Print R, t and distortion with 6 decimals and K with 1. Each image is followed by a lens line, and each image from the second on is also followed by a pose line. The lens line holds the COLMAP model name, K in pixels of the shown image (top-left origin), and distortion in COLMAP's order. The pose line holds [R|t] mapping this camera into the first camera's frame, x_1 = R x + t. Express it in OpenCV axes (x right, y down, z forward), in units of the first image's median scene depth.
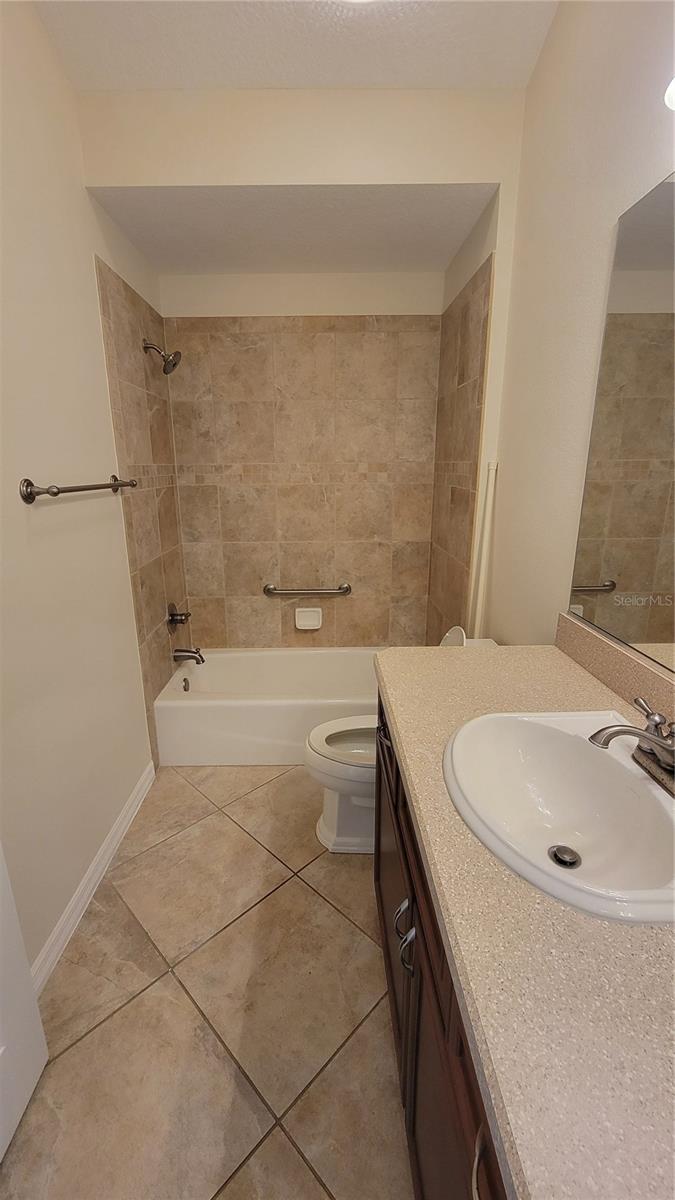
lens RADIAL K [[491.2, 0, 336.9], [0, 491.2, 598.3], [0, 0, 1]] dist [-0.007120, 0.002201]
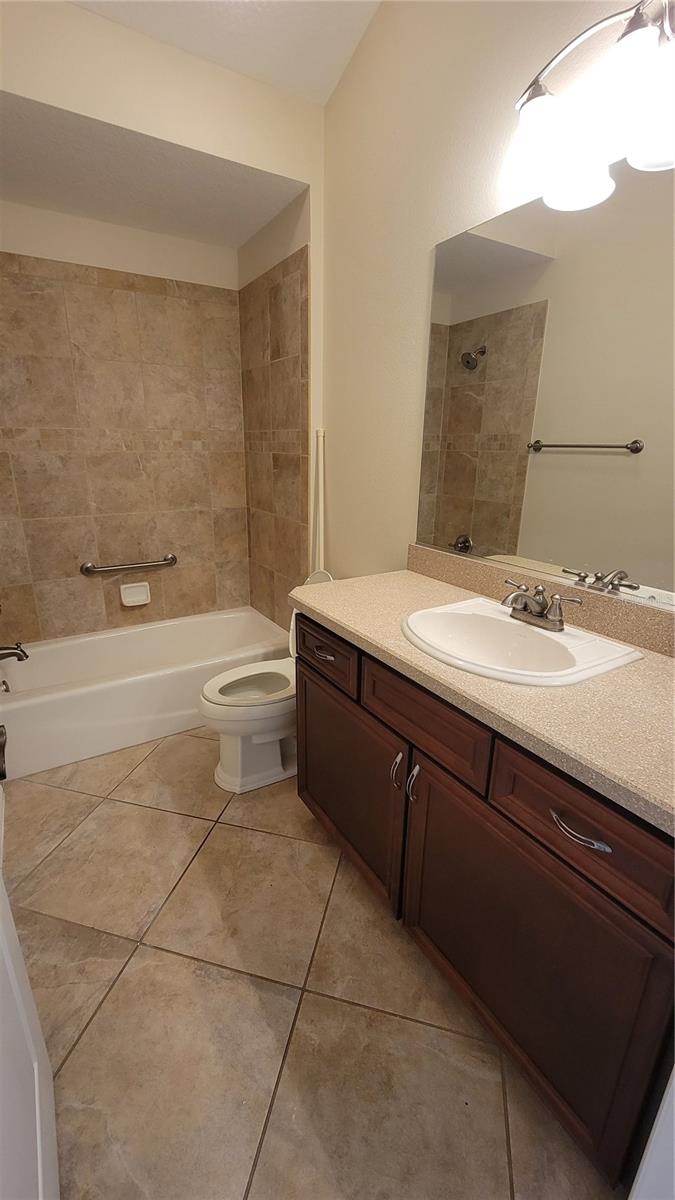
lens RADIAL K [[491.2, 0, 325.7], [0, 491.2, 600.1], [0, 0, 1]] dist [-0.007120, 0.002201]
pose [[0.860312, -0.141476, 0.489742, -0.267407], [0.122449, 0.989941, 0.070871, 0.038296], [-0.494843, -0.001002, 0.868982, -0.021246]]
